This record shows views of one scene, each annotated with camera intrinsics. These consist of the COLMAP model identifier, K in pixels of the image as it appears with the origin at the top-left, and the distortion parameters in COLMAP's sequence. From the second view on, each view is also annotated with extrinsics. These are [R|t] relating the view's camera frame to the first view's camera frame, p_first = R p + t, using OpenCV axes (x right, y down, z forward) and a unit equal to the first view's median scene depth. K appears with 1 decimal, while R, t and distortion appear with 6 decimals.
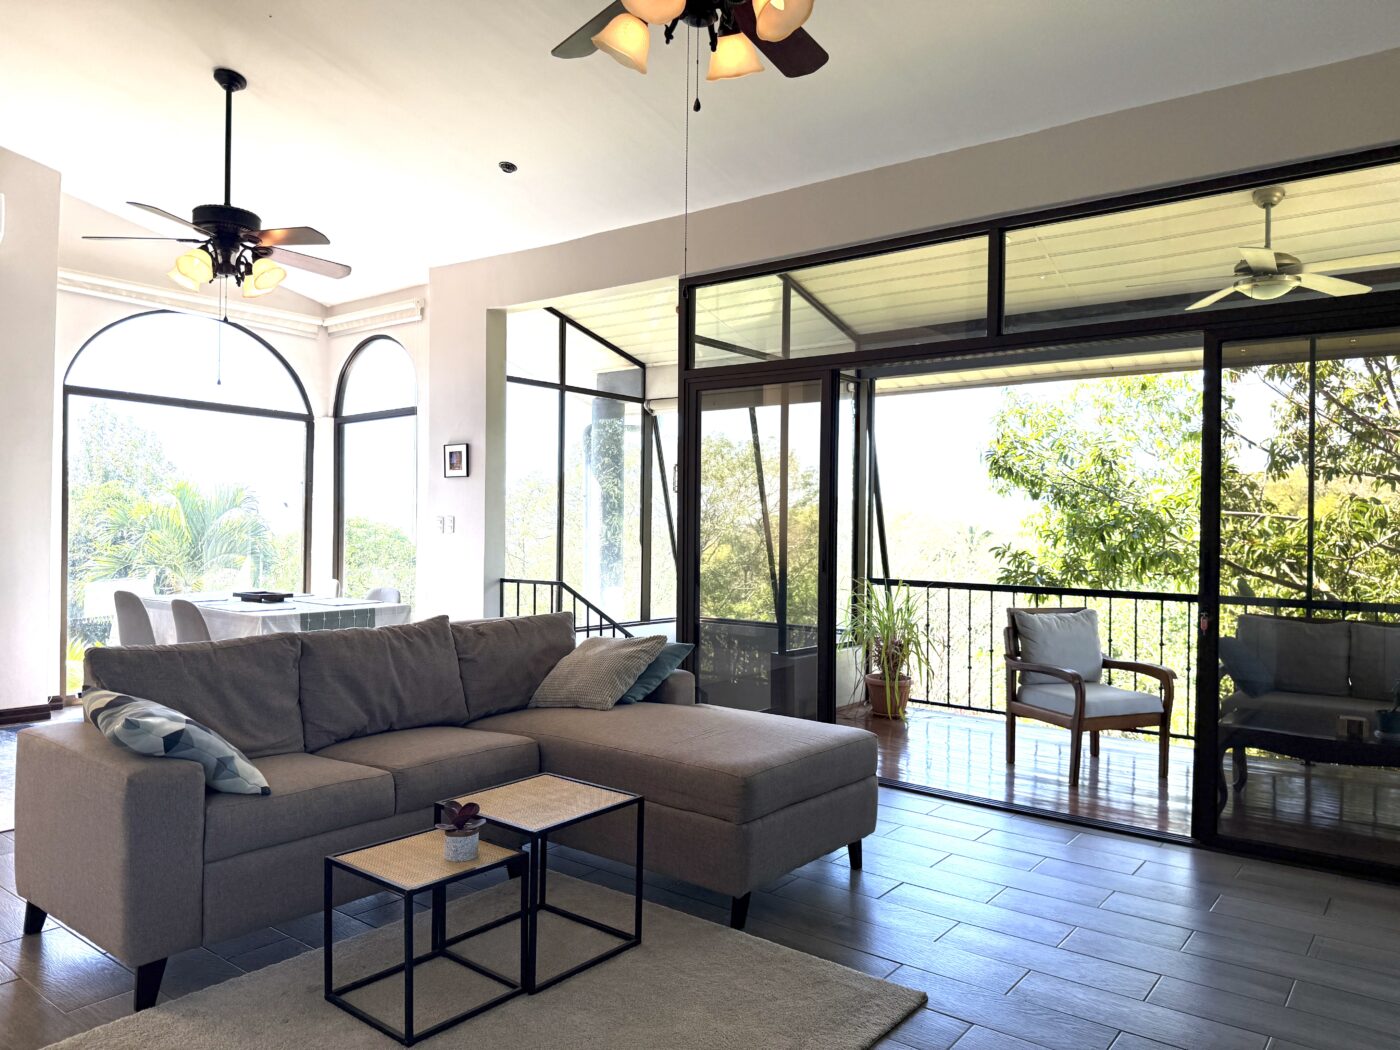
lens RADIAL K [[976.7, 0, 708.2], [0, 976.7, 522.0], [0, 0, 1]] dist [0.080368, -0.104576]
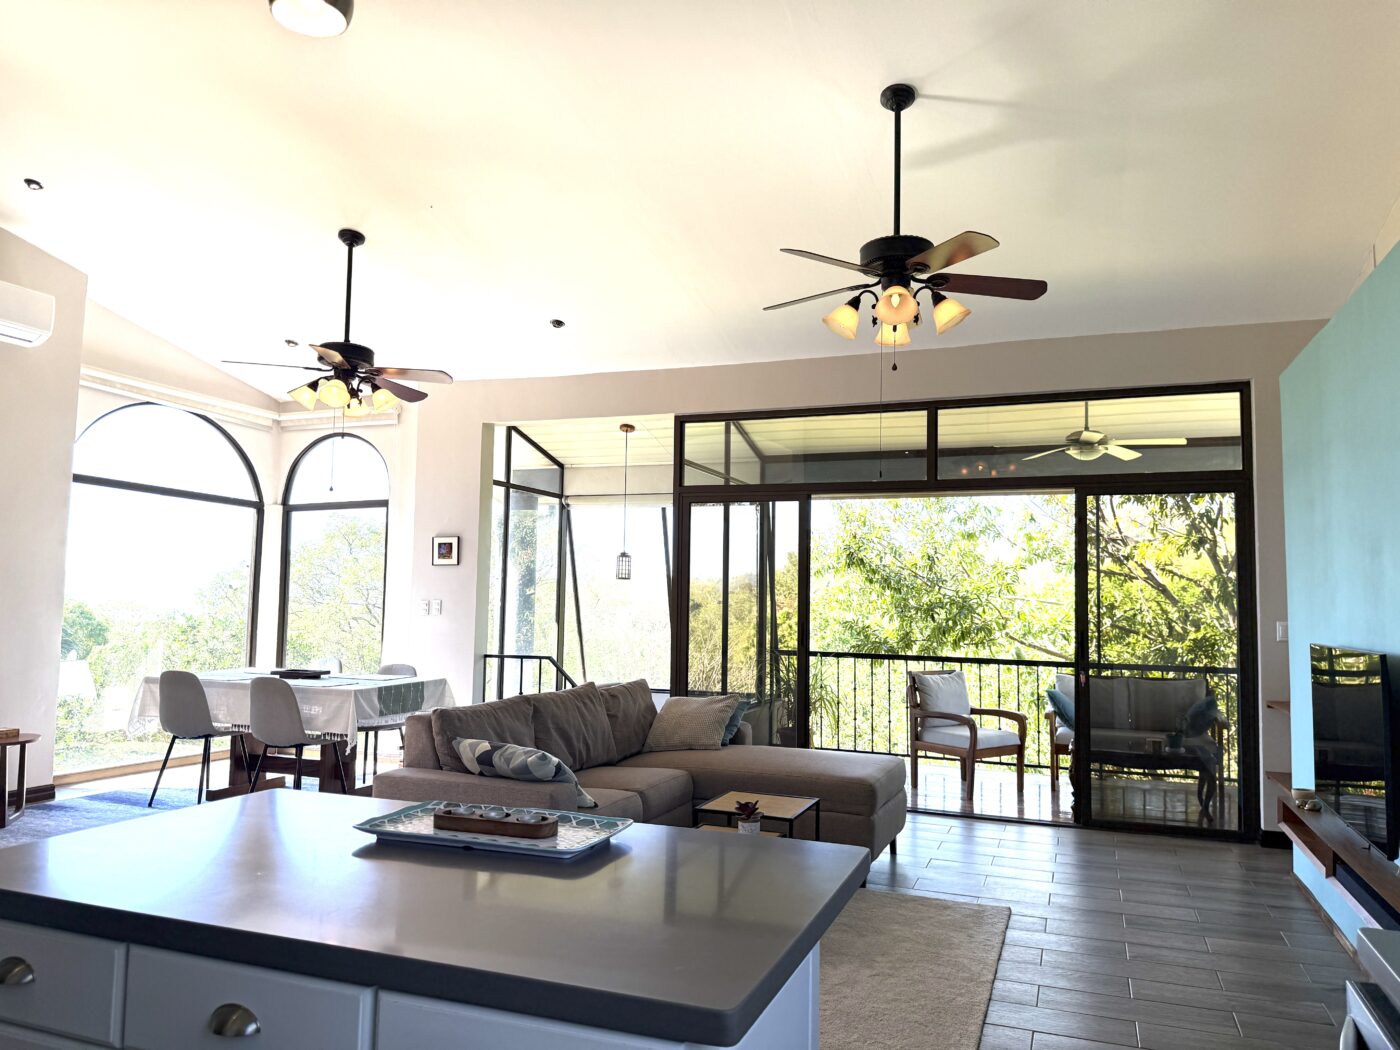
lens RADIAL K [[976.7, 0, 708.2], [0, 976.7, 522.0], [0, 0, 1]] dist [0.080368, -0.104576]
pose [[0.956110, 0.025533, 0.291894, -0.304463], [-0.004174, 0.997282, -0.073565, -0.013377], [-0.292979, 0.069118, 0.953617, -0.182330]]
